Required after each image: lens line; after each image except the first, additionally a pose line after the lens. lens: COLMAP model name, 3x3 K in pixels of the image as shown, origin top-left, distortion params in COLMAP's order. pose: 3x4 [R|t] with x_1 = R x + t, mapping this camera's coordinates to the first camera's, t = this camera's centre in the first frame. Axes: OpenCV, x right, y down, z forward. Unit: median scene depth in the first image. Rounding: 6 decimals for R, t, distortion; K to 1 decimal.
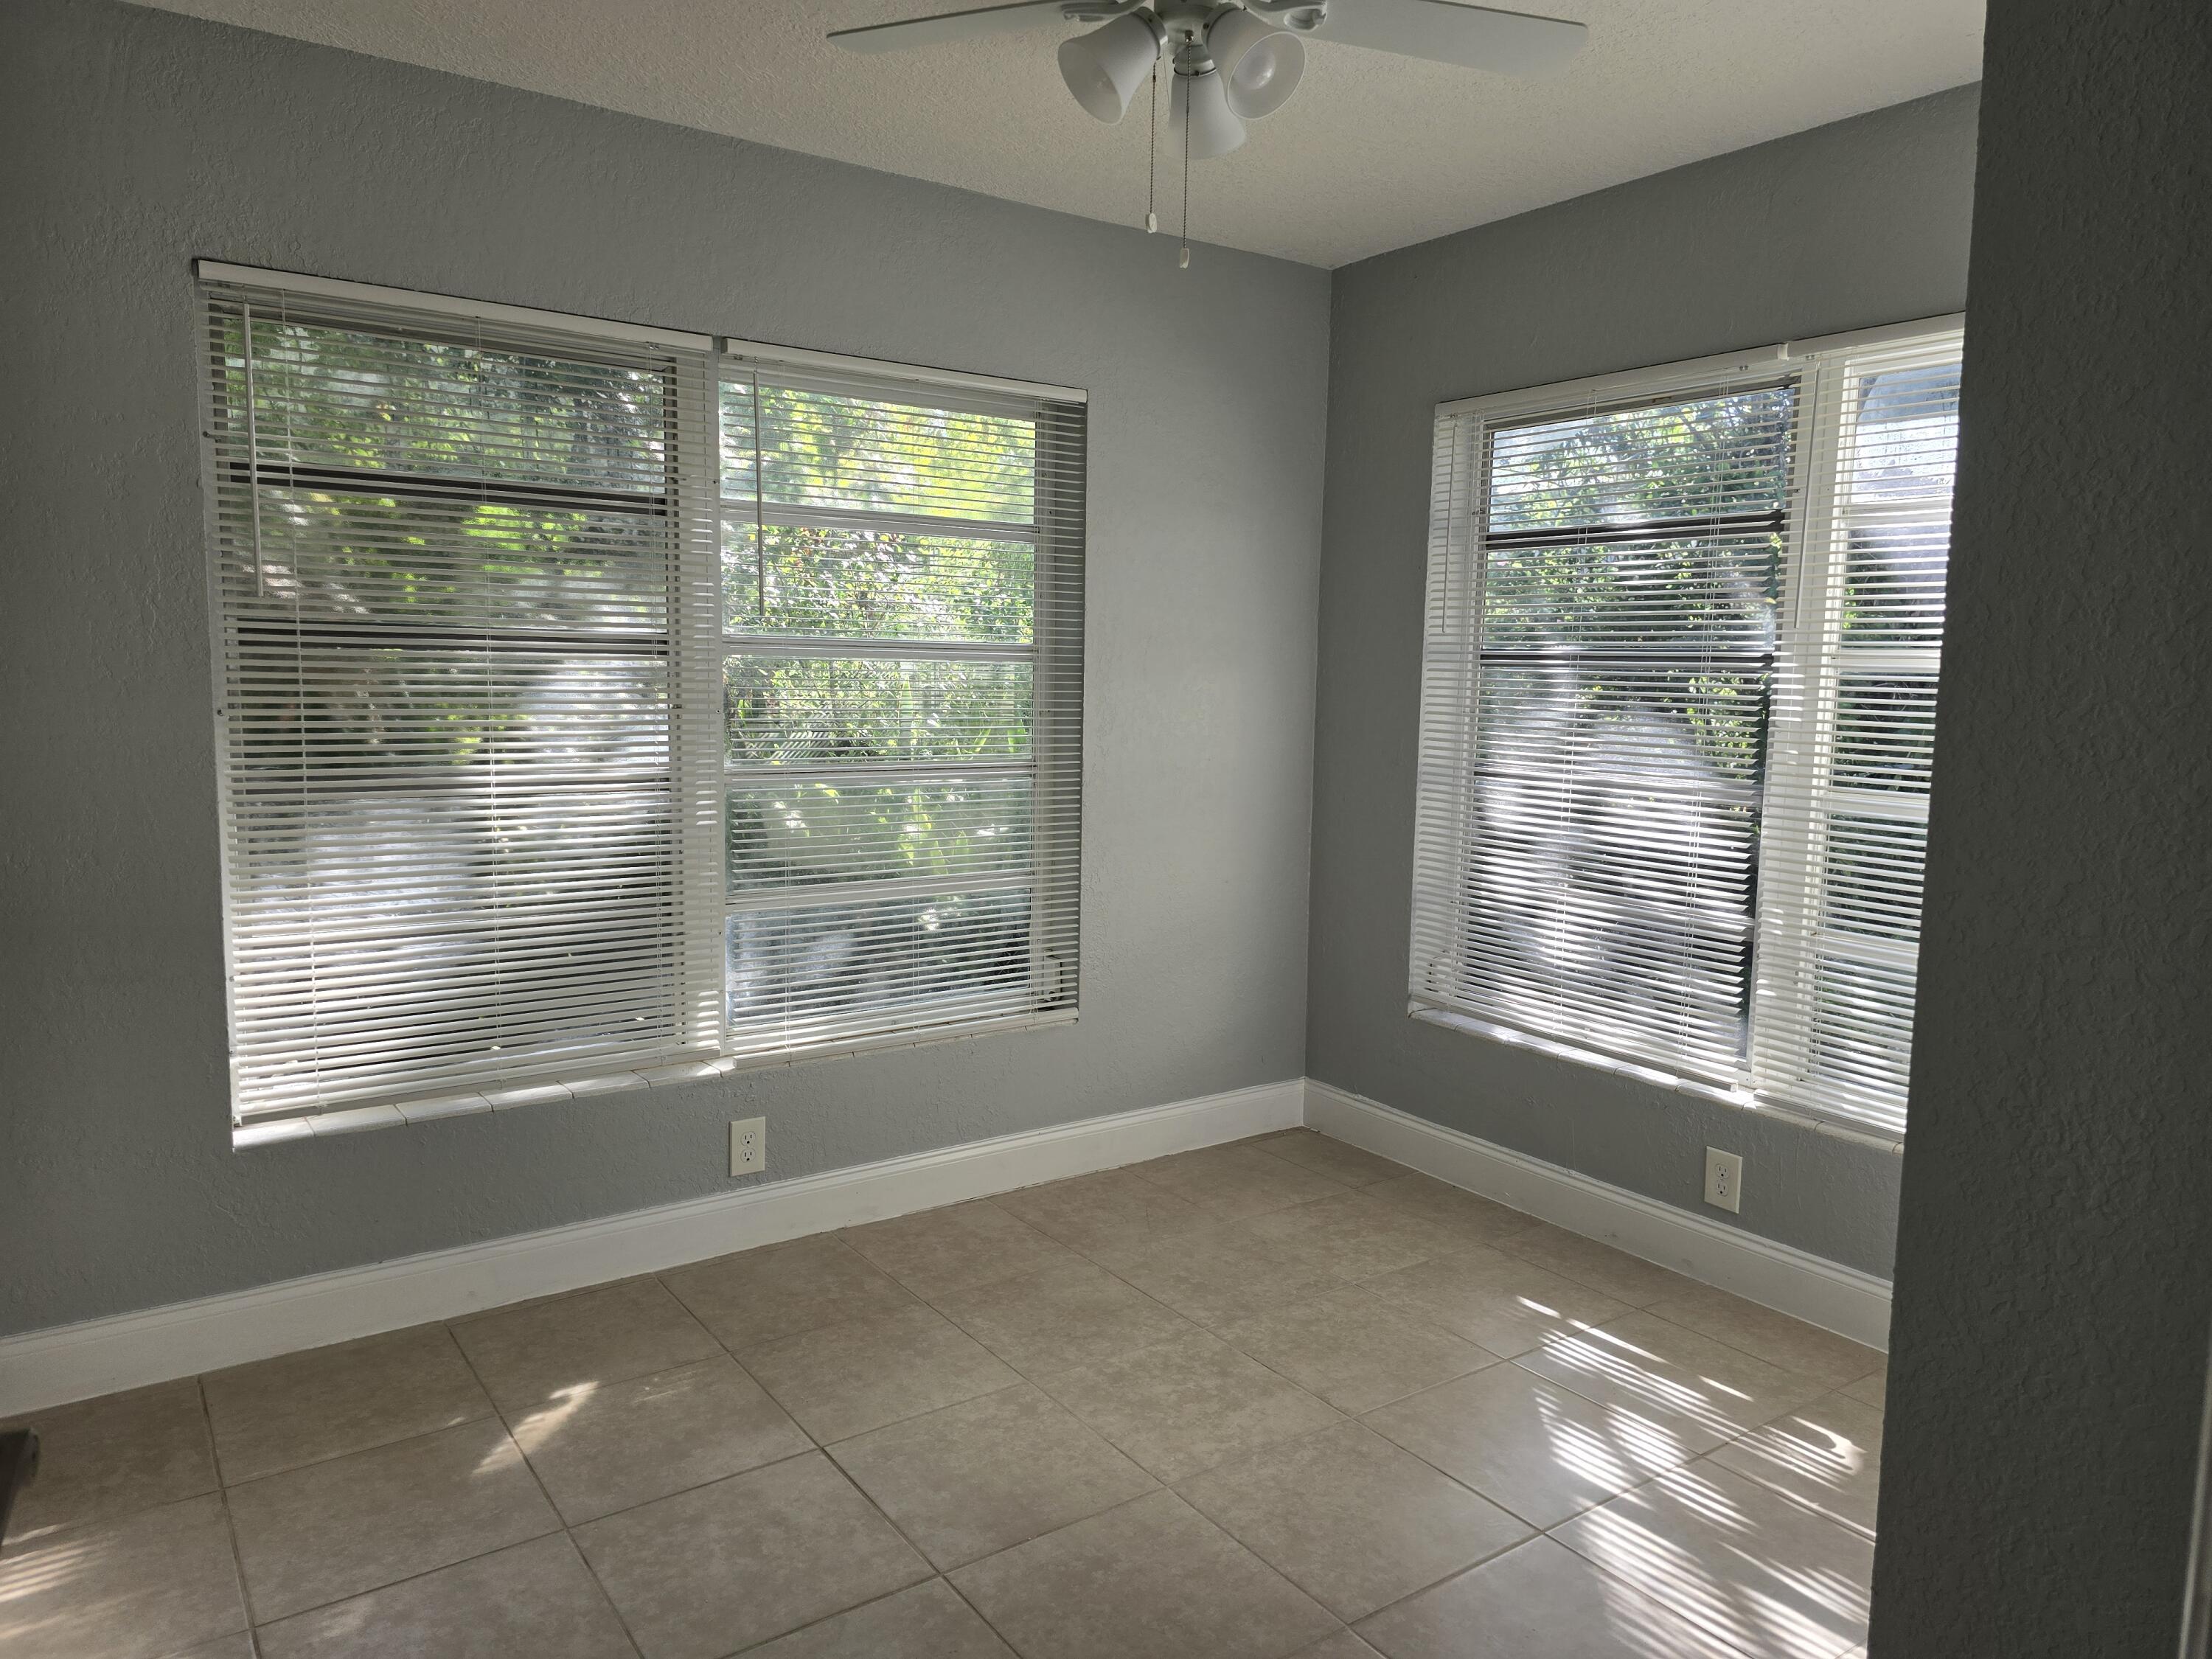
lens RADIAL K [[1493.8, 0, 1126.3], [0, 1493.8, 839.8], [0, 0, 1]] dist [0.018143, -0.004440]
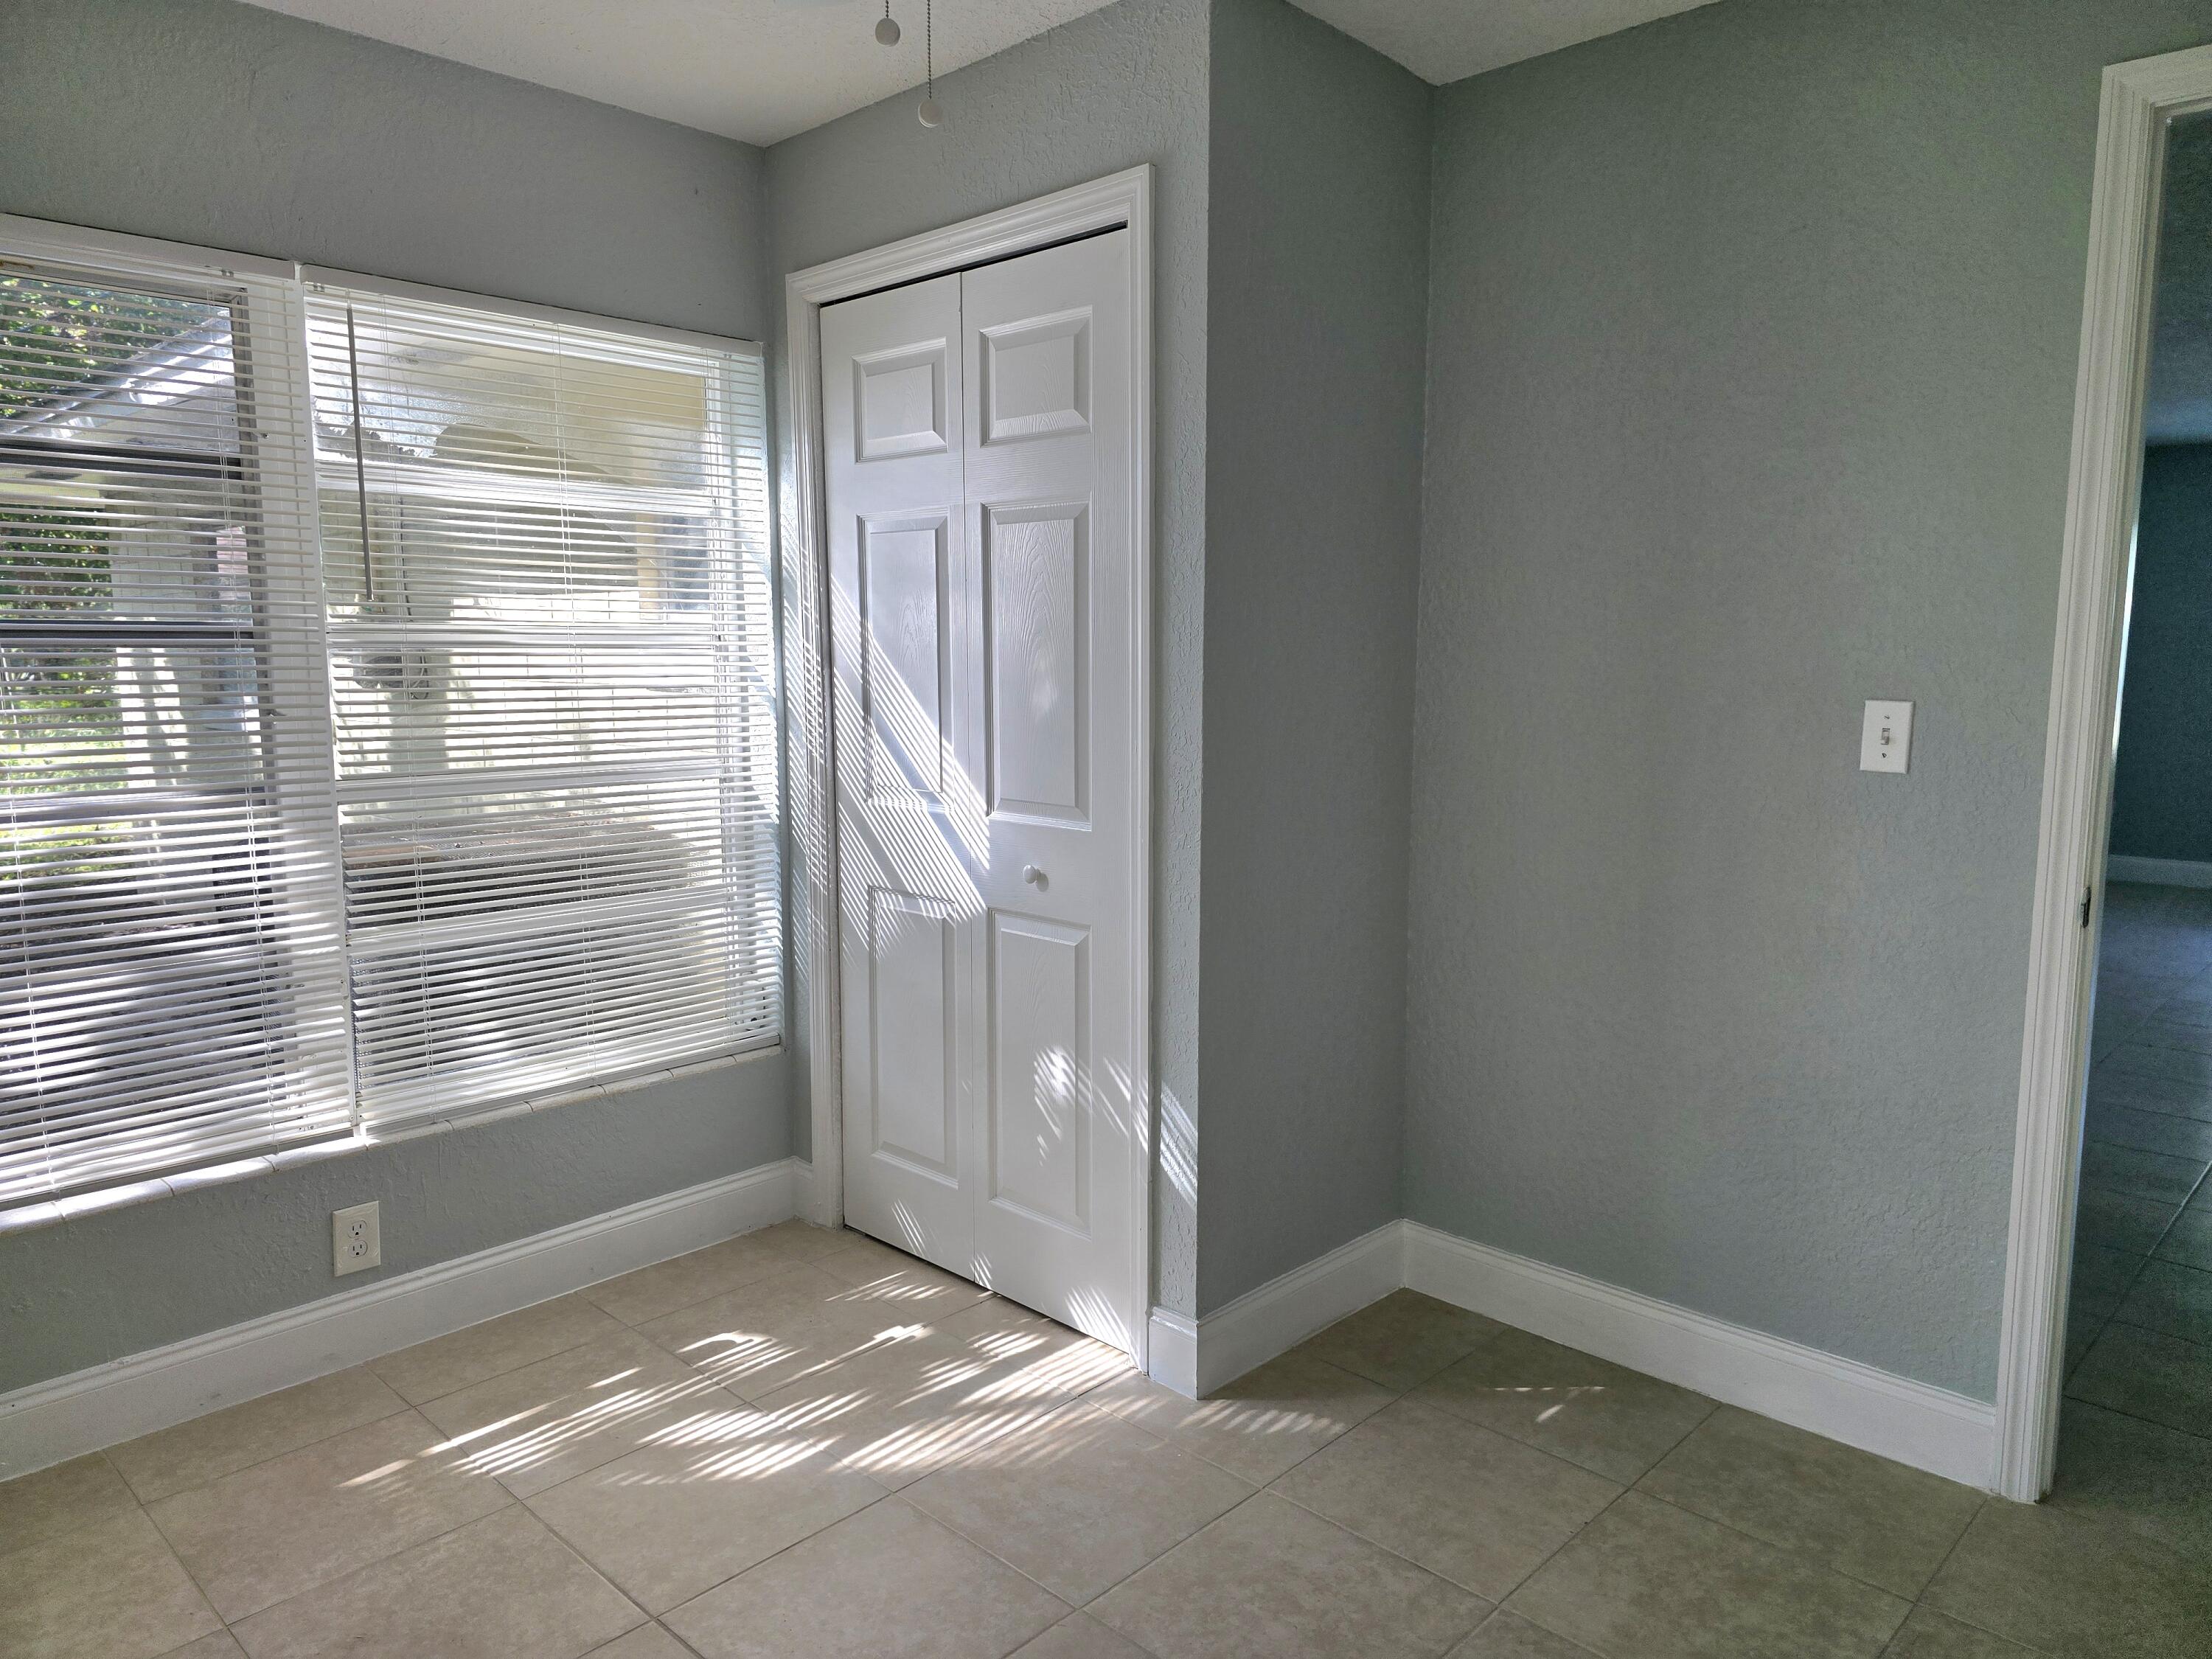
lens RADIAL K [[1493.8, 0, 1052.9], [0, 1493.8, 833.3], [0, 0, 1]] dist [0.018143, -0.004440]
pose [[-0.177526, -0.135218, 0.974782, -0.536292], [0.117604, 0.980503, 0.157429, -0.101124], [-0.977064, 0.142586, -0.158163, 0.785314]]
